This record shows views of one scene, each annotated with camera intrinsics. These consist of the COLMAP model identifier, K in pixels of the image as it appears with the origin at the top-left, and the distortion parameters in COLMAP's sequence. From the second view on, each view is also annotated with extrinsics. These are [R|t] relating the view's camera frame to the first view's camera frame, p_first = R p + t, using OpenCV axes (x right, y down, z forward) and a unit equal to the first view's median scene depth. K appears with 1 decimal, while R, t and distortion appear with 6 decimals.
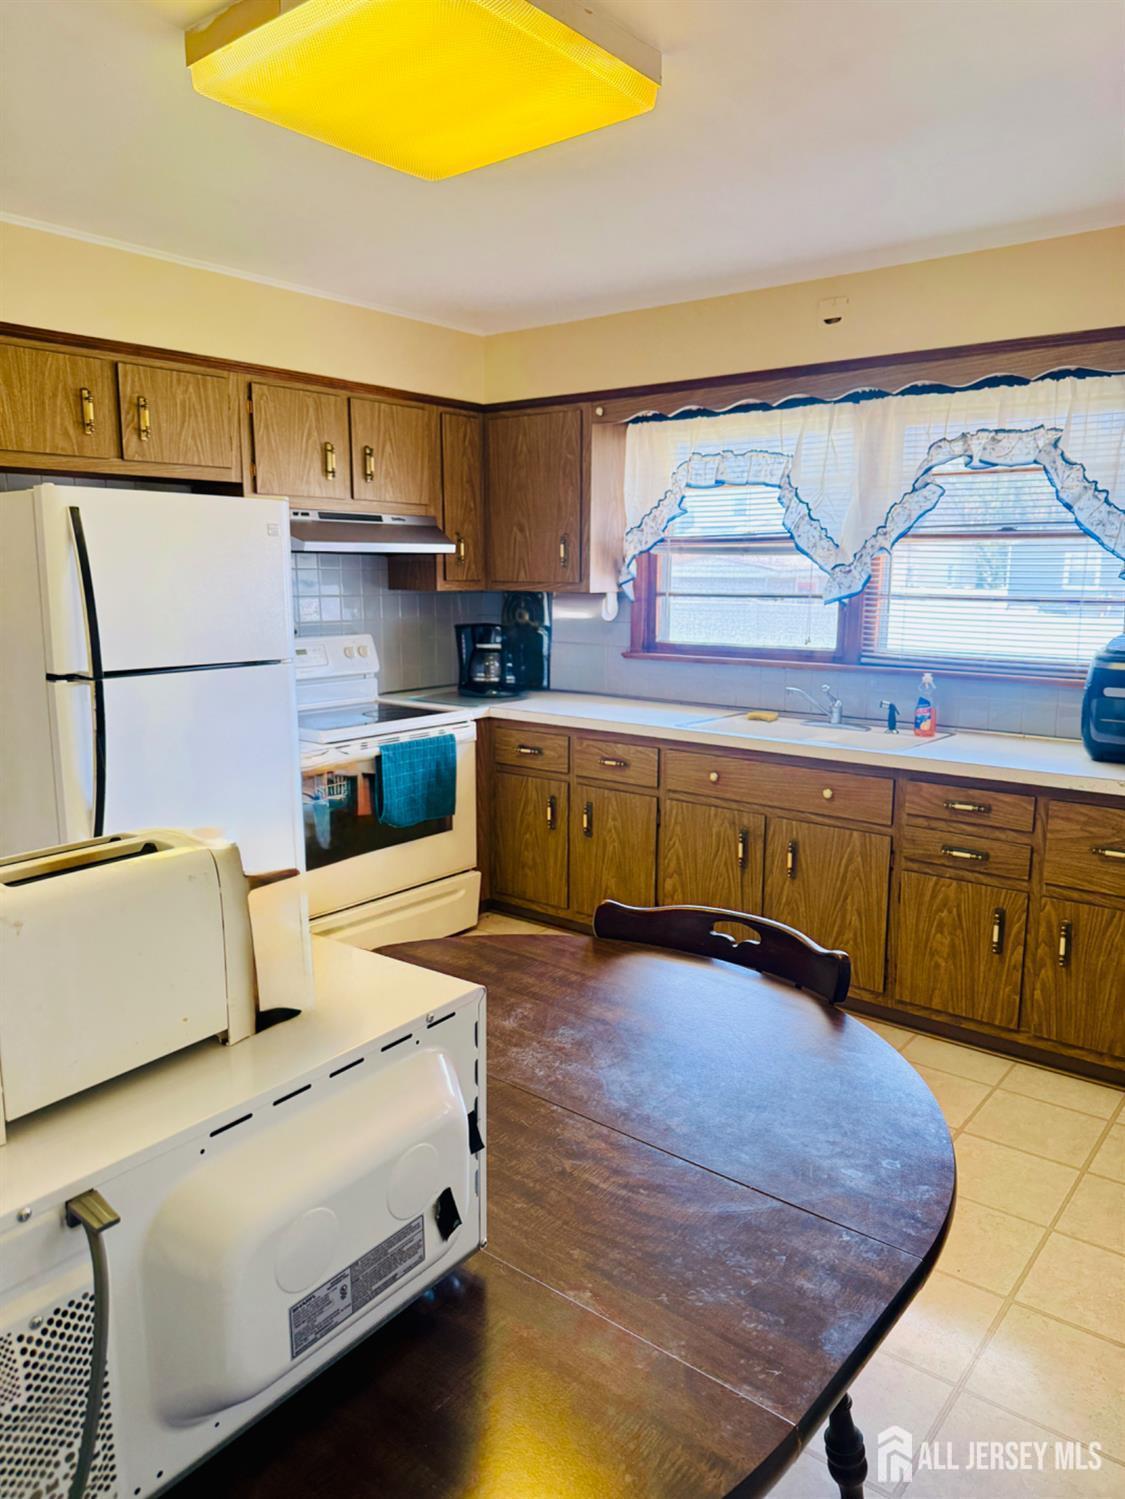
lens RADIAL K [[1062.5, 0, 560.9], [0, 1062.5, 740.0], [0, 0, 1]] dist [-0.000112, -0.011148]
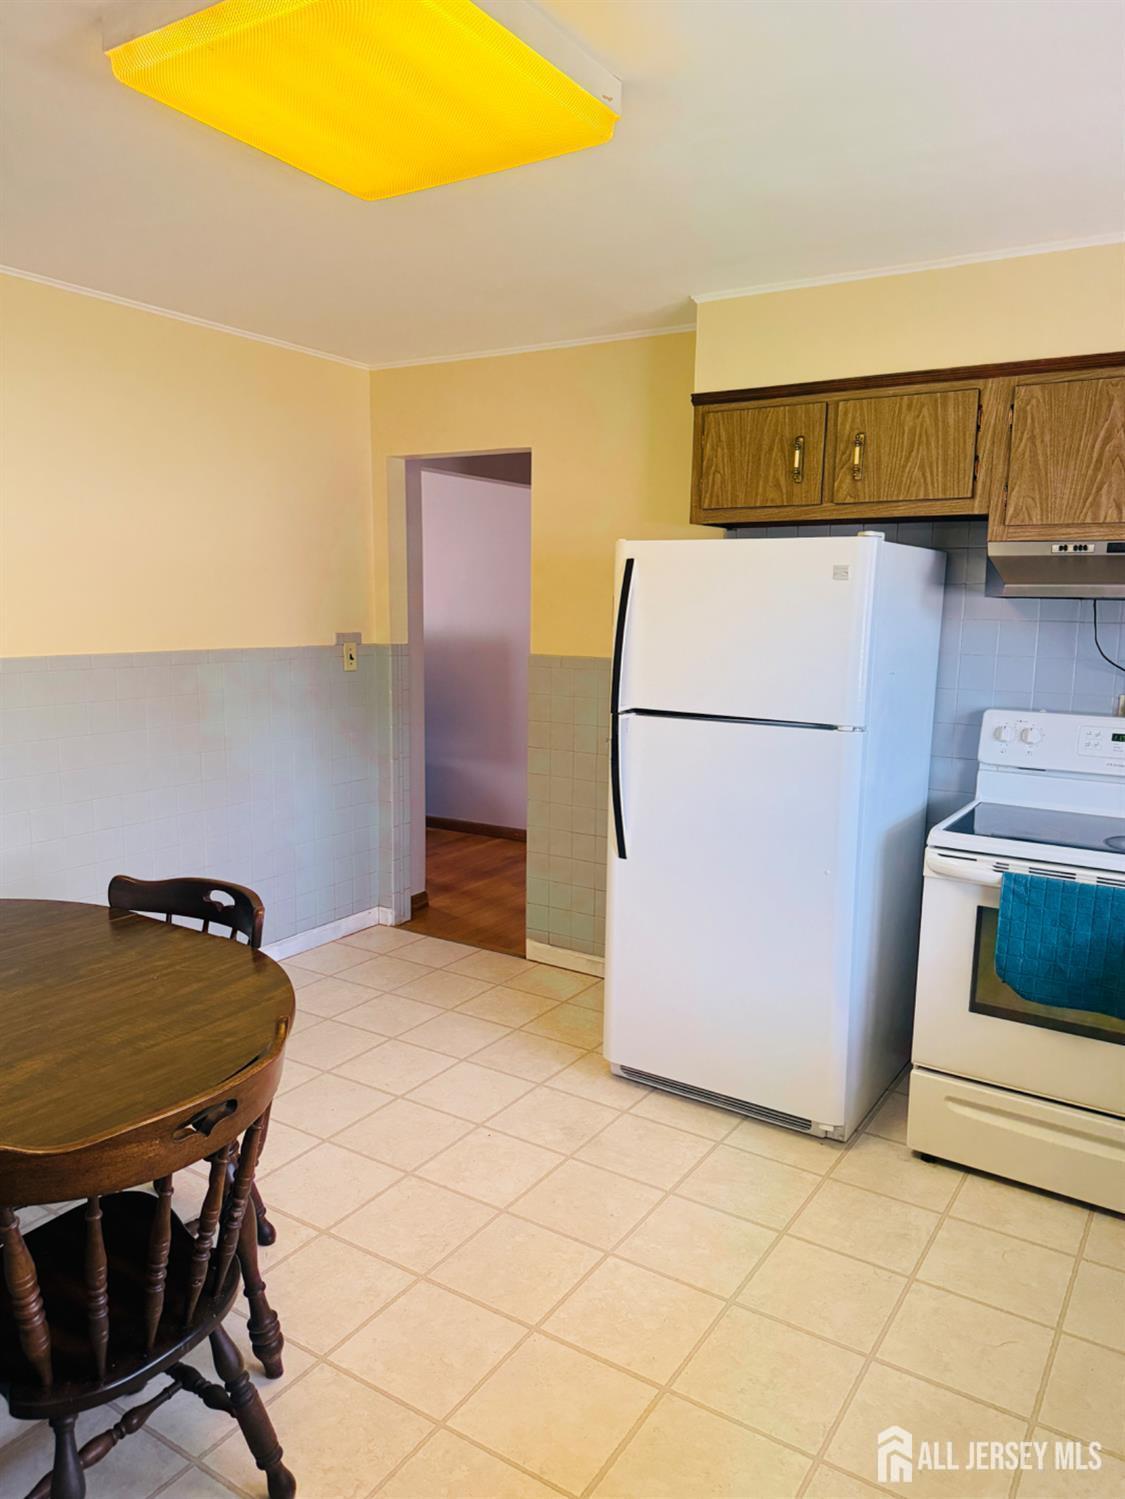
lens RADIAL K [[1062.5, 0, 559.4], [0, 1062.5, 758.3], [0, 0, 1]] dist [-0.000112, -0.011148]
pose [[0.118939, 0.139173, -0.983099, 0.559853], [-0.173751, 0.977767, 0.117397, -0.116606], [0.977581, 0.156851, 0.140476, 0.702967]]
